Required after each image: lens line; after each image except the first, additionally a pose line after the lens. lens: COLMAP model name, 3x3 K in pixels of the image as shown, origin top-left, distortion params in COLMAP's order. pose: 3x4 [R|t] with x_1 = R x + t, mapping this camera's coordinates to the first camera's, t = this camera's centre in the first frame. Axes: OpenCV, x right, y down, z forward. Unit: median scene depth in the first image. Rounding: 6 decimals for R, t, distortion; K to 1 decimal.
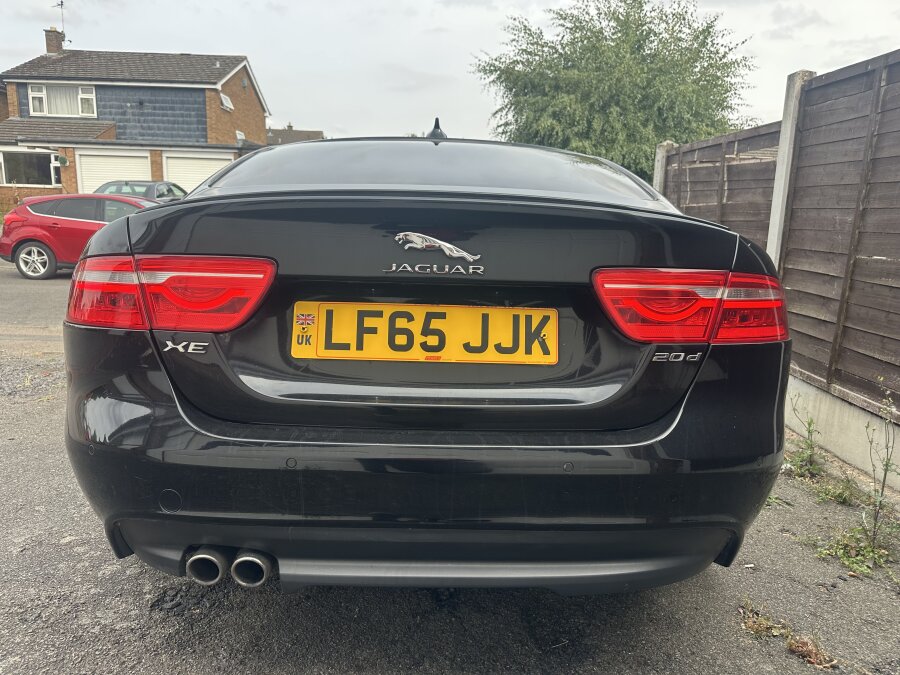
lens RADIAL K [[649.8, 0, 459.7], [0, 649.8, 340.5], [0, 0, 1]] dist [0.019022, -0.007706]
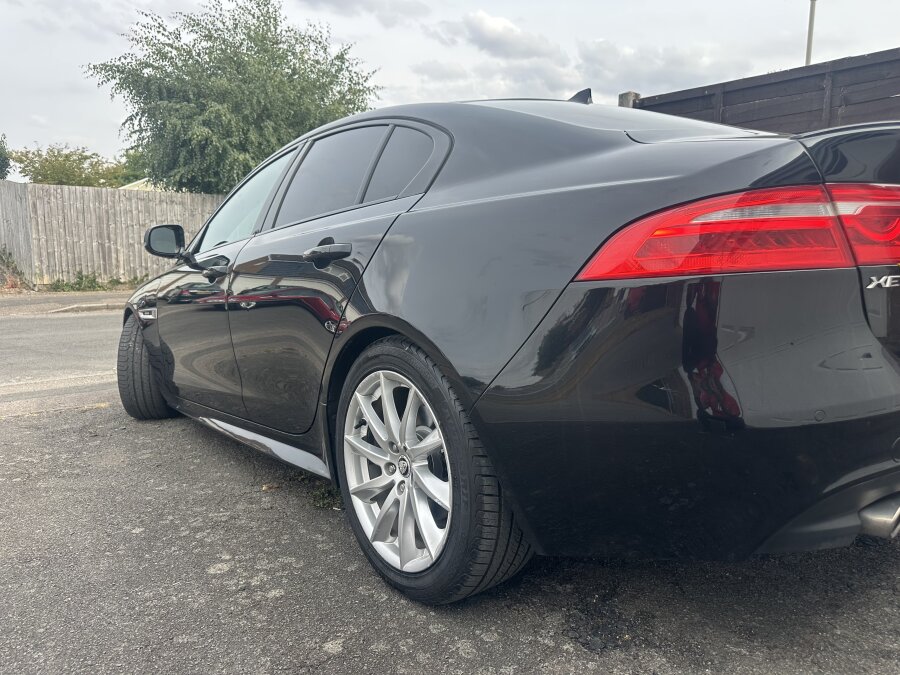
lens RADIAL K [[649.8, 0, 433.4], [0, 649.8, 335.8], [0, 0, 1]] dist [0.019022, -0.007706]
pose [[0.801573, -0.114338, 0.586862, -0.187774], [0.139600, 0.990205, 0.002248, -0.000665], [-0.581371, 0.080124, 0.809684, 0.078468]]
